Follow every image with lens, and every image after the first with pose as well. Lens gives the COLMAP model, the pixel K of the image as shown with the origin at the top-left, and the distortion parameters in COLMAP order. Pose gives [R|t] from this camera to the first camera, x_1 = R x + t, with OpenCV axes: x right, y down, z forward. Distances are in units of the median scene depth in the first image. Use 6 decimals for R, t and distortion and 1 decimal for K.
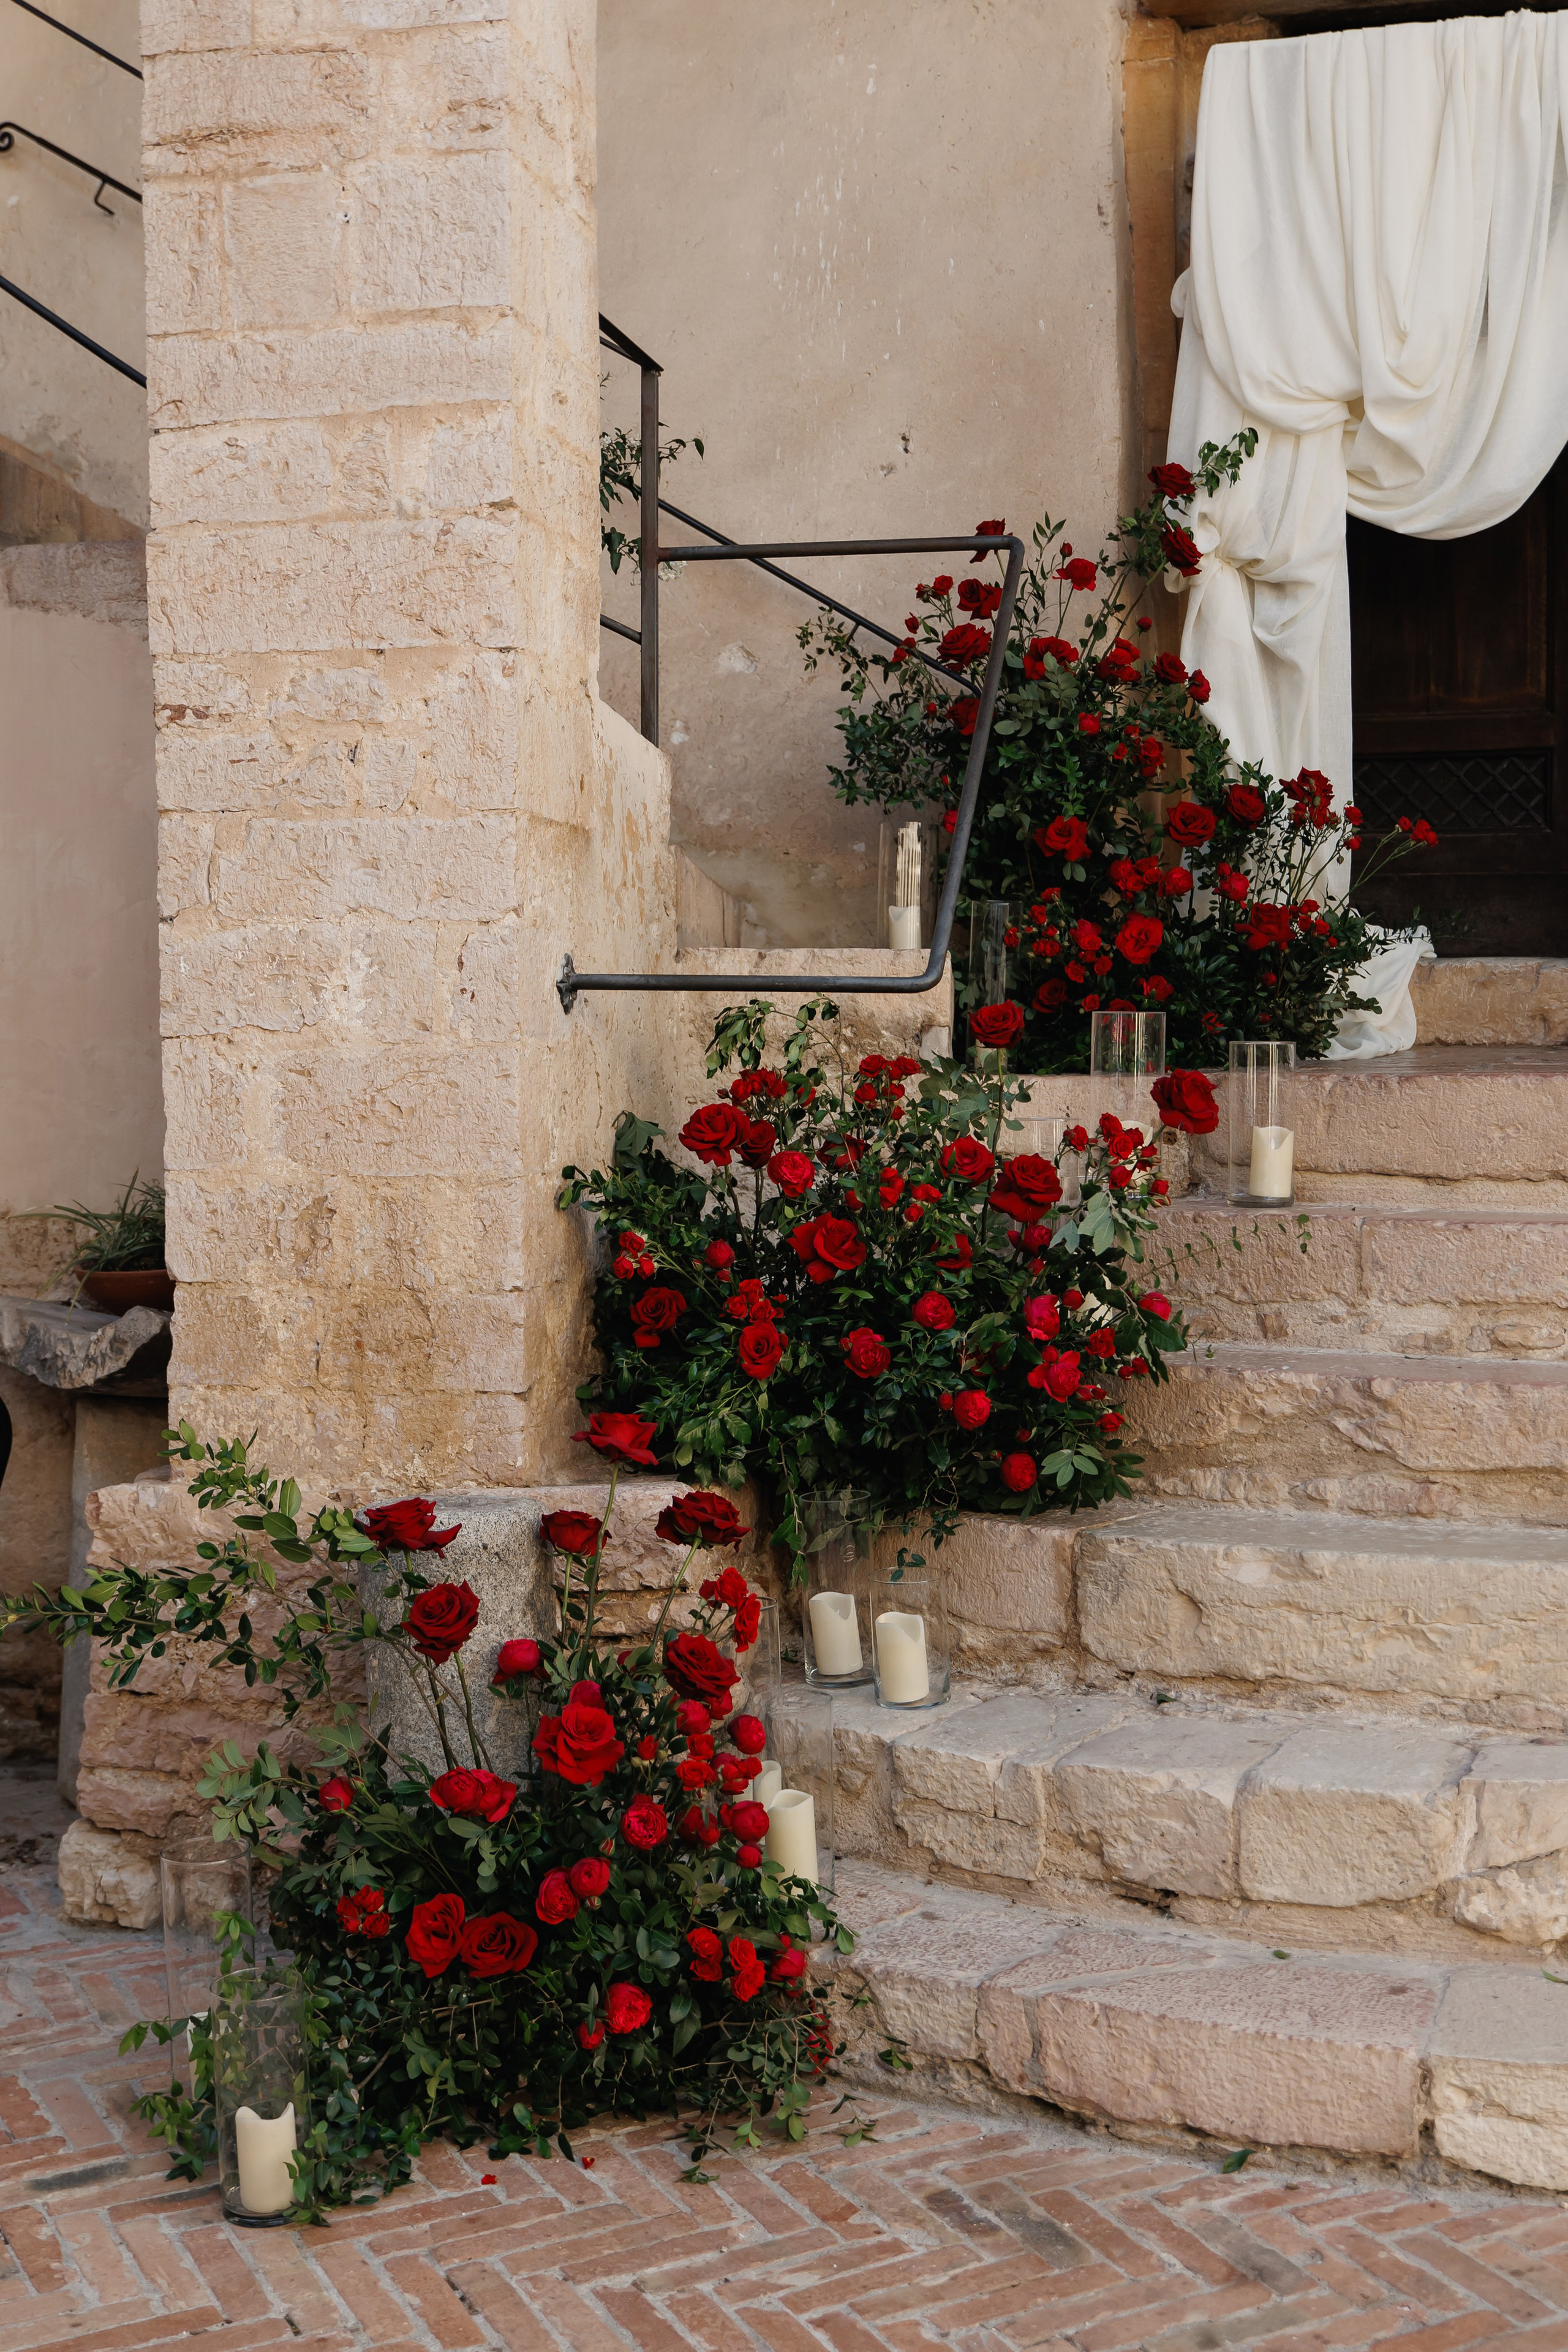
lens RADIAL K [[3067.5, 0, 802.1], [0, 3067.5, 1187.4], [0, 0, 1]] dist [-0.003575, 0.000000]
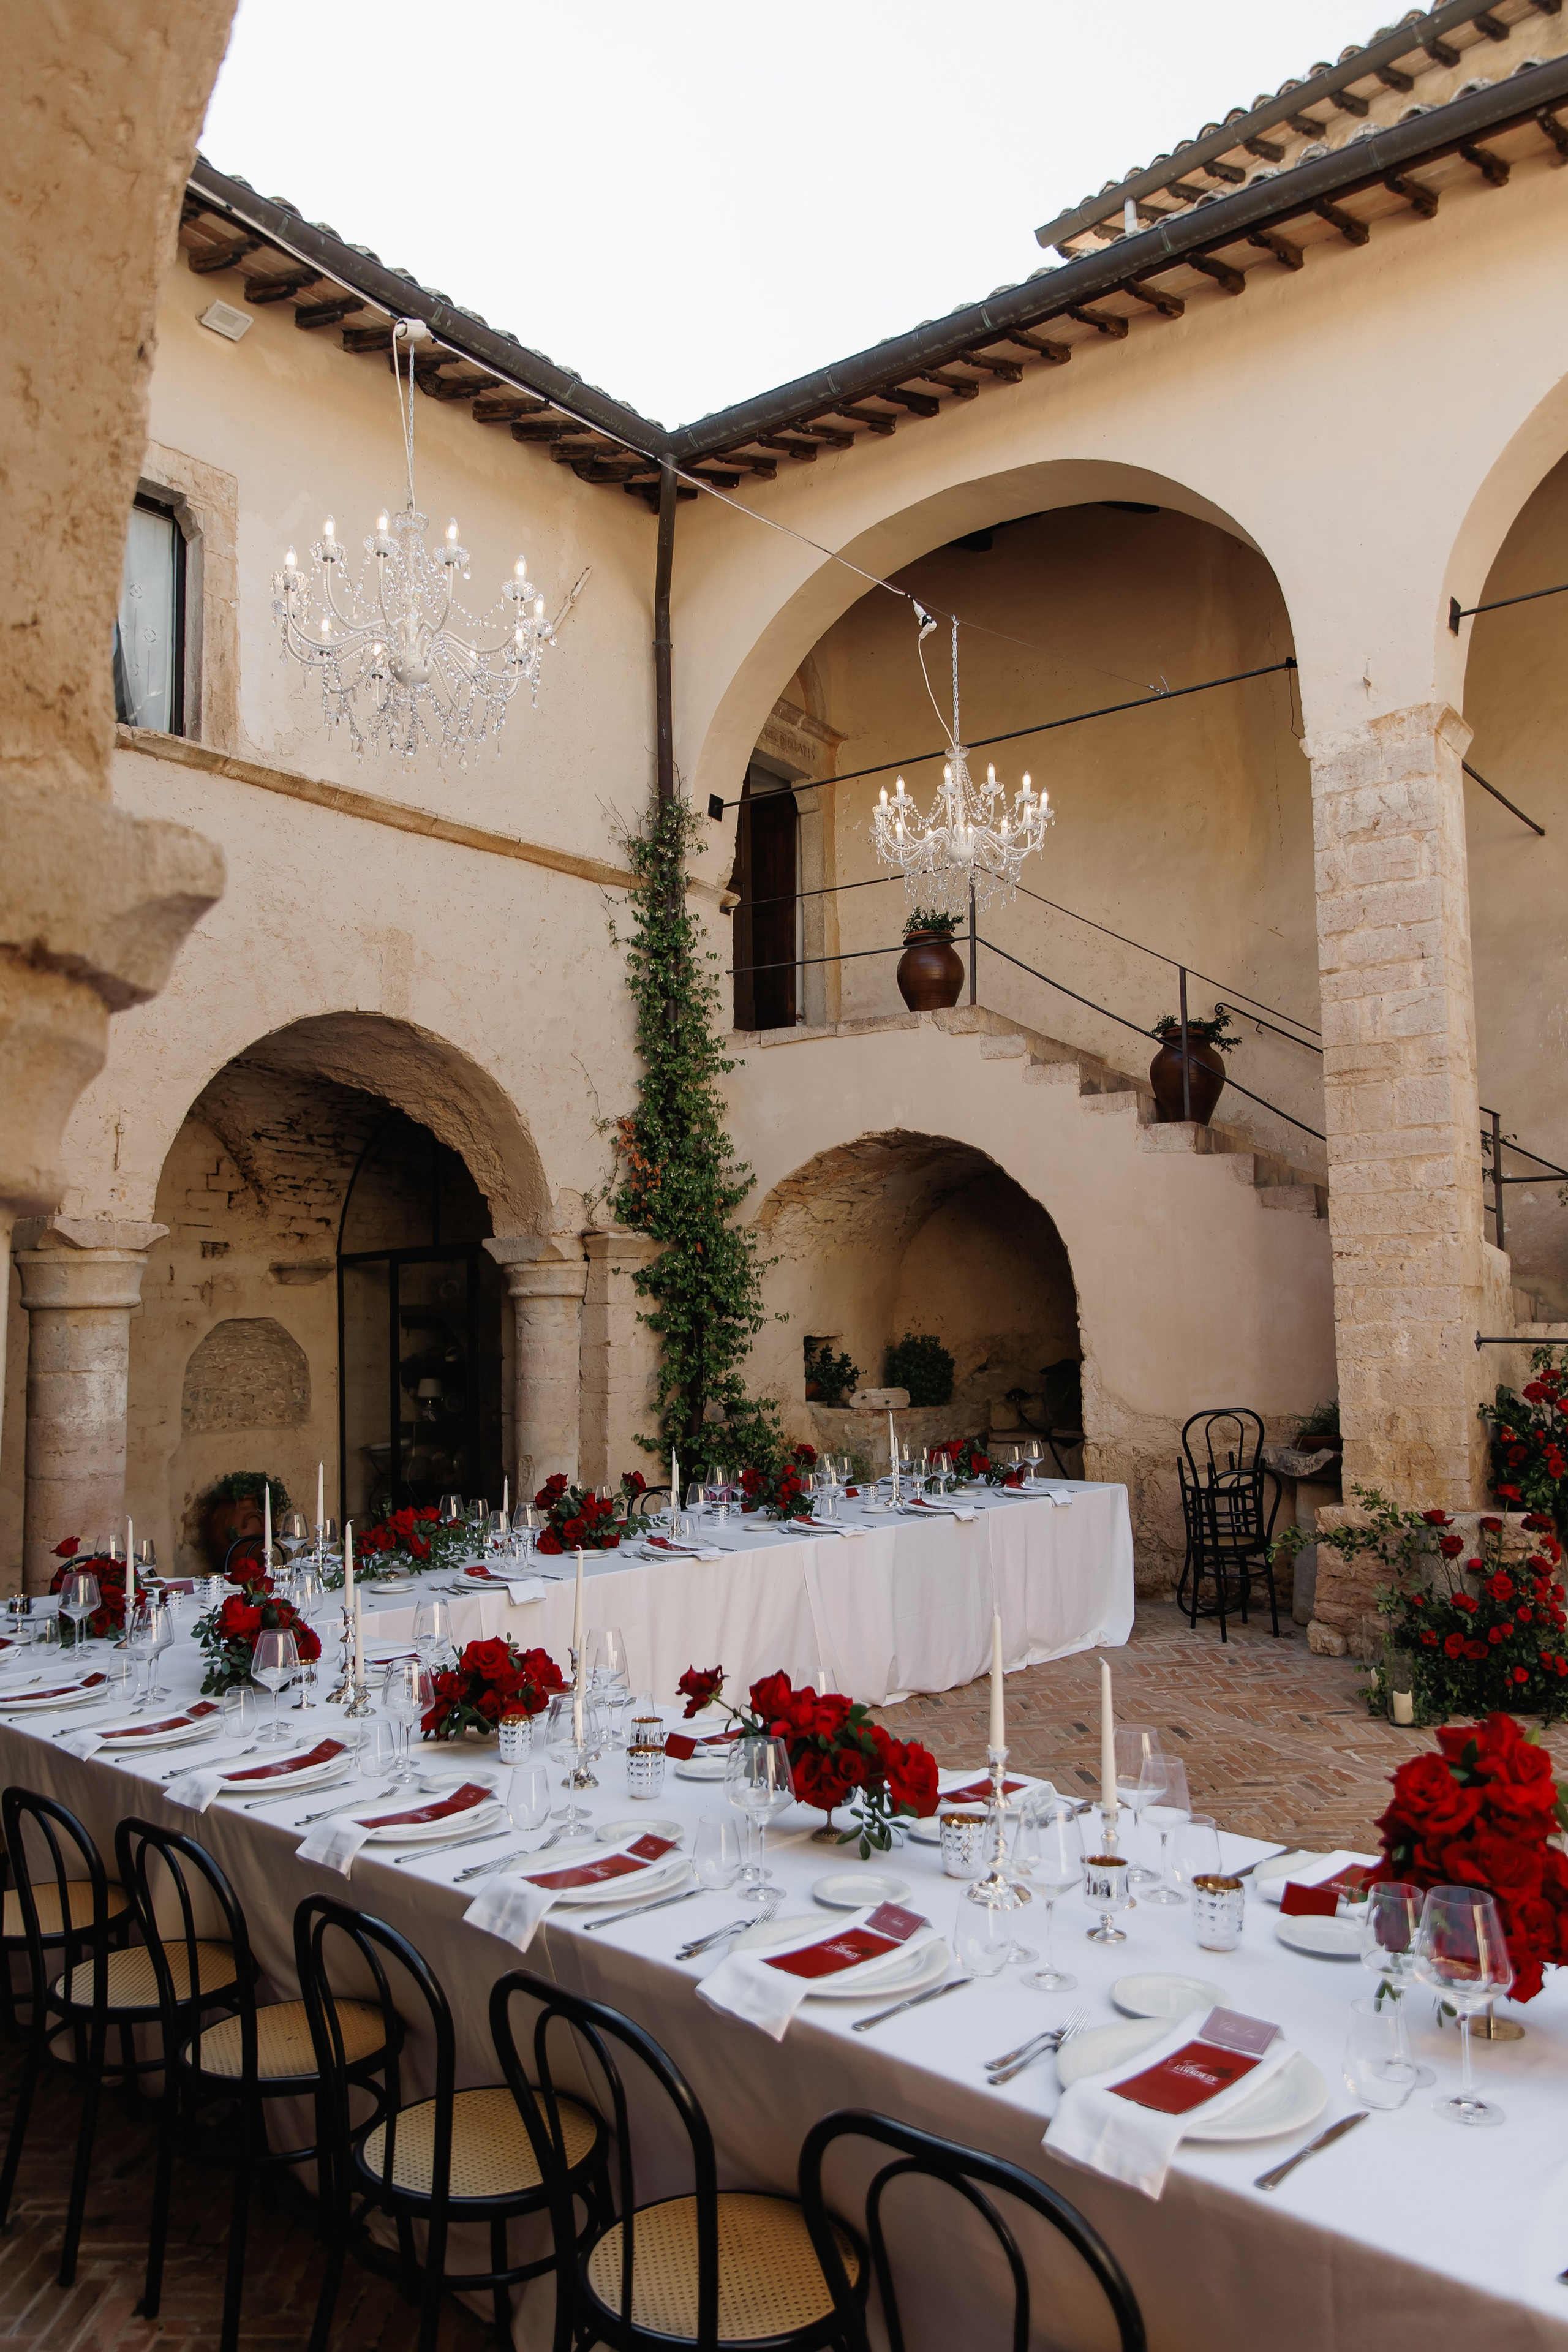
lens RADIAL K [[1643.7, 0, 794.7], [0, 1643.7, 1189.5], [0, 0, 1]] dist [0.001247, 0.000631]
pose [[0.906658, -0.039997, -0.419966, -0.002821], [-0.014568, 0.991933, -0.125919, -0.002304], [0.421615, 0.120284, 0.898762, -0.745459]]
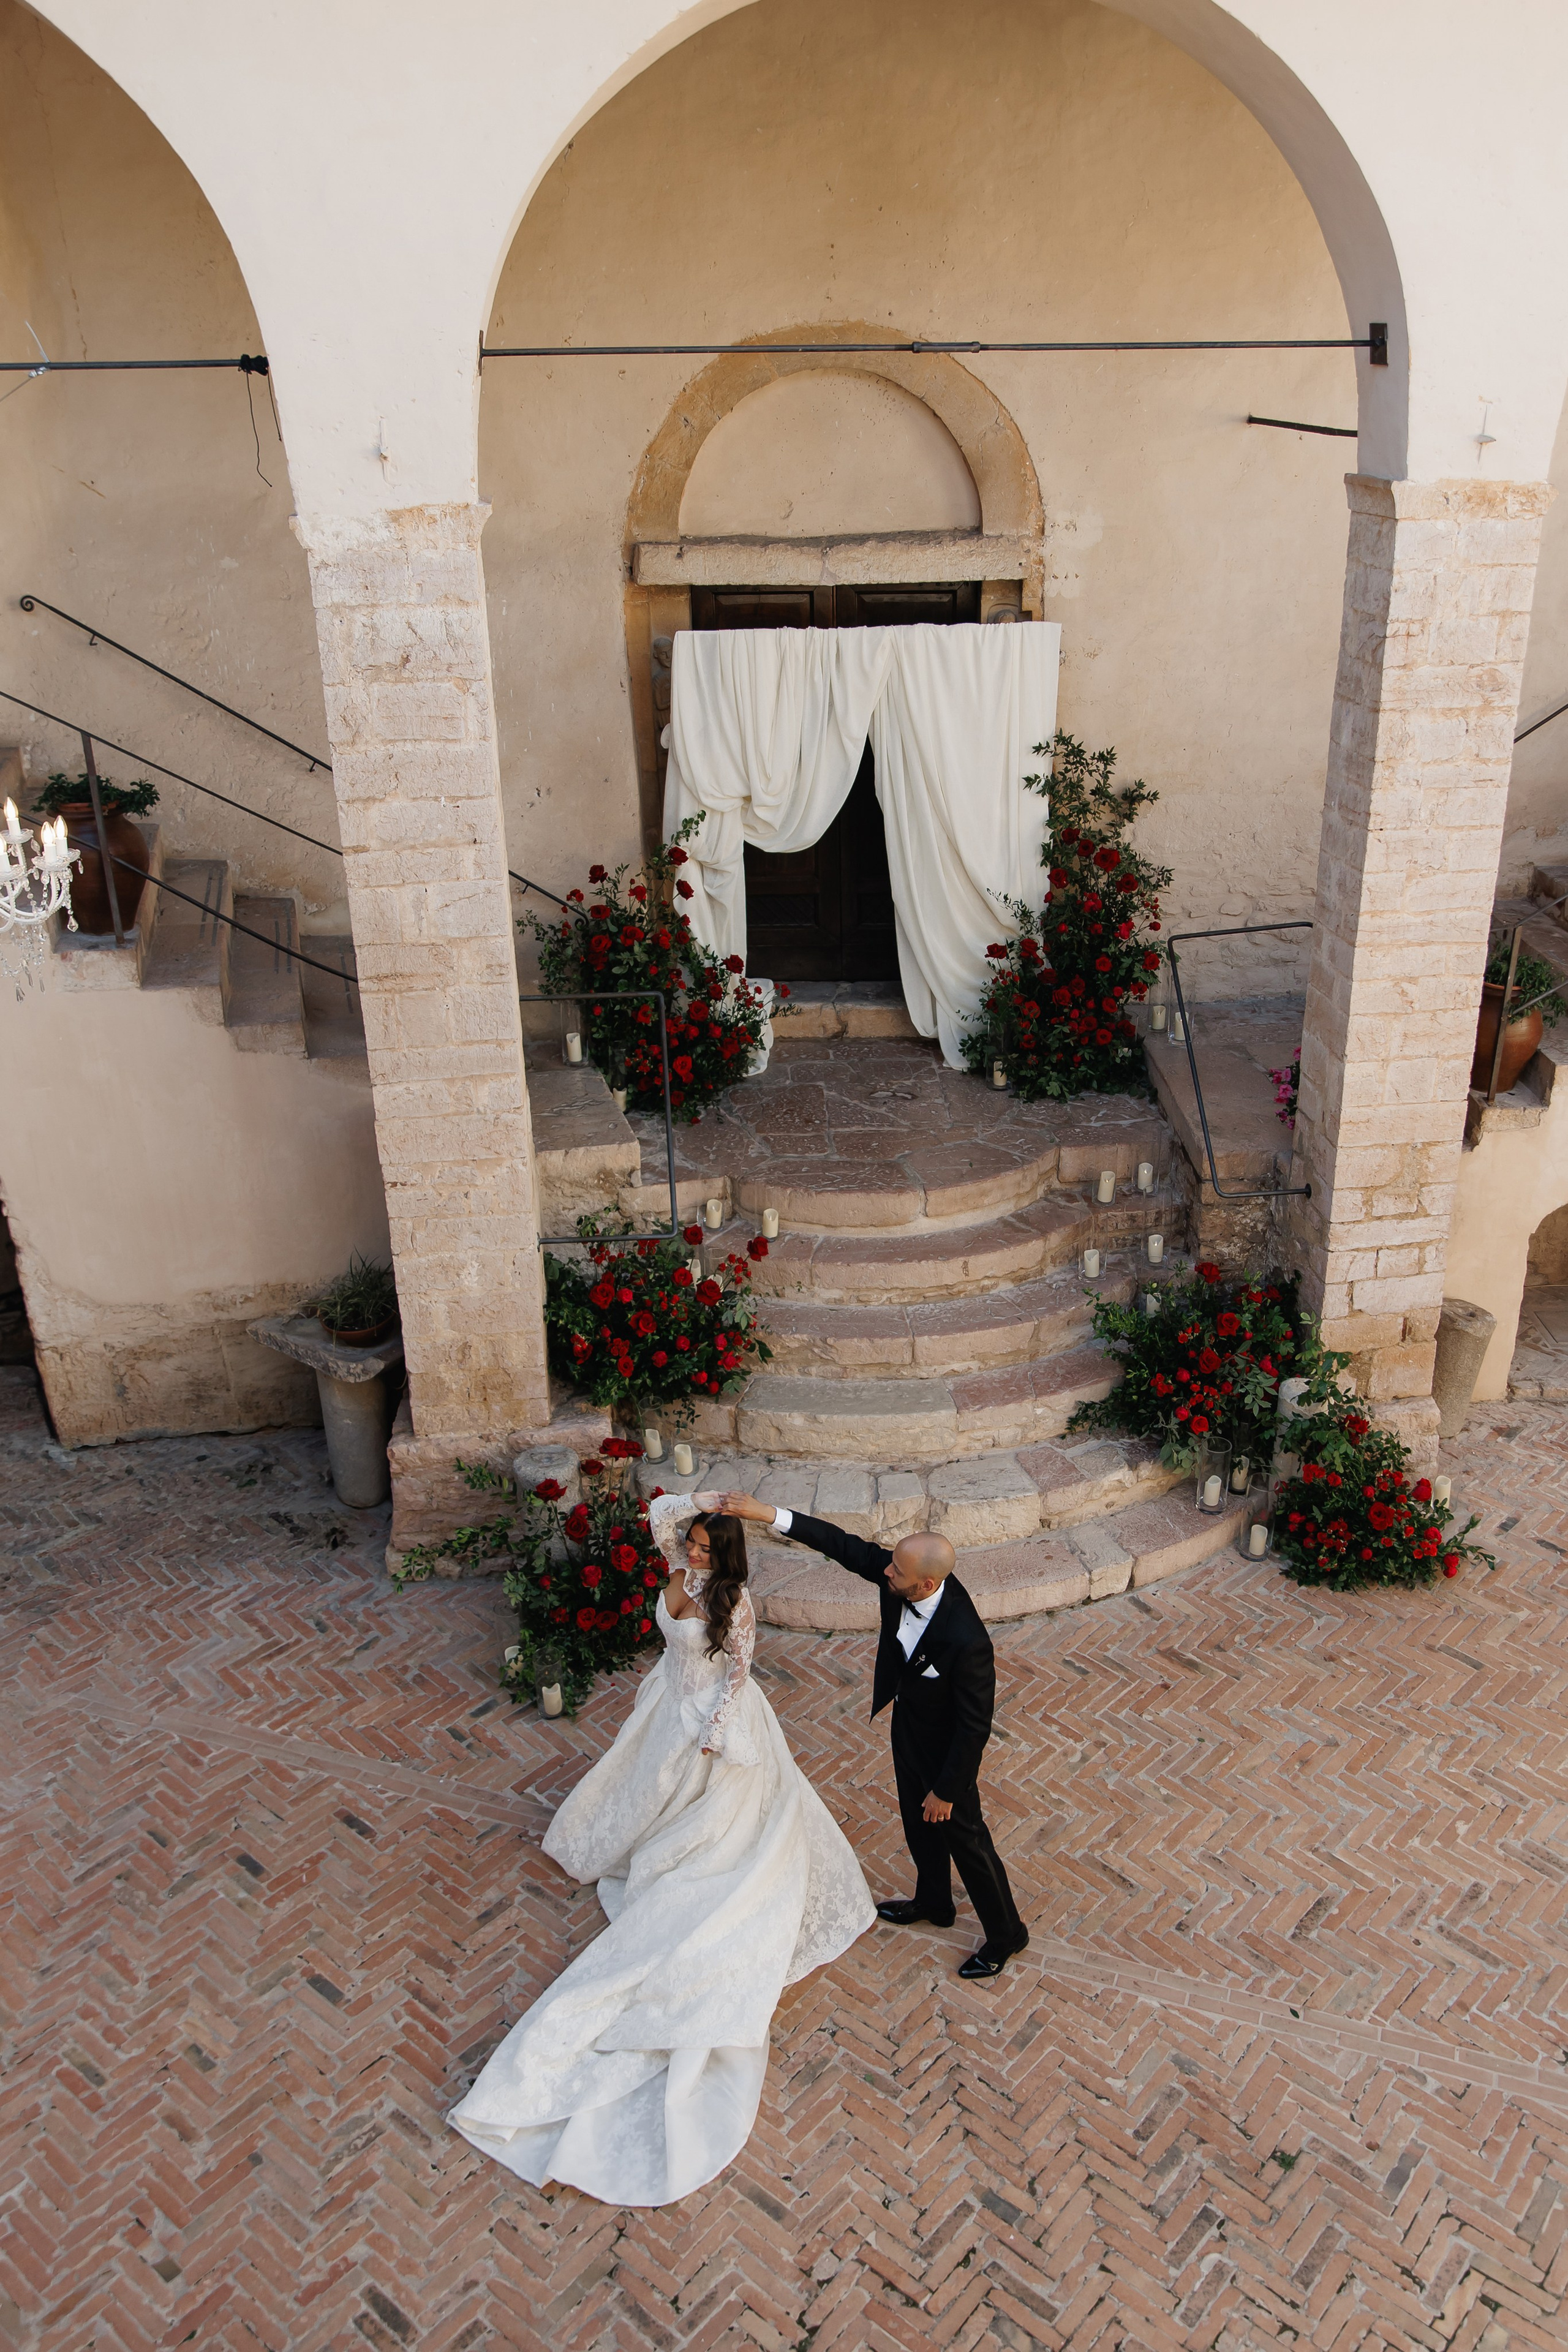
lens RADIAL K [[1882.0, 0, 842.8], [0, 1882.0, 1190.1], [0, 0, 1]] dist [-0.007071, 0.002462]
pose [[0.940387, -0.138785, 0.310500, -0.348034], [0.015461, 0.929454, 0.368614, -0.749523], [-0.339753, -0.341839, 0.876193, -0.554208]]
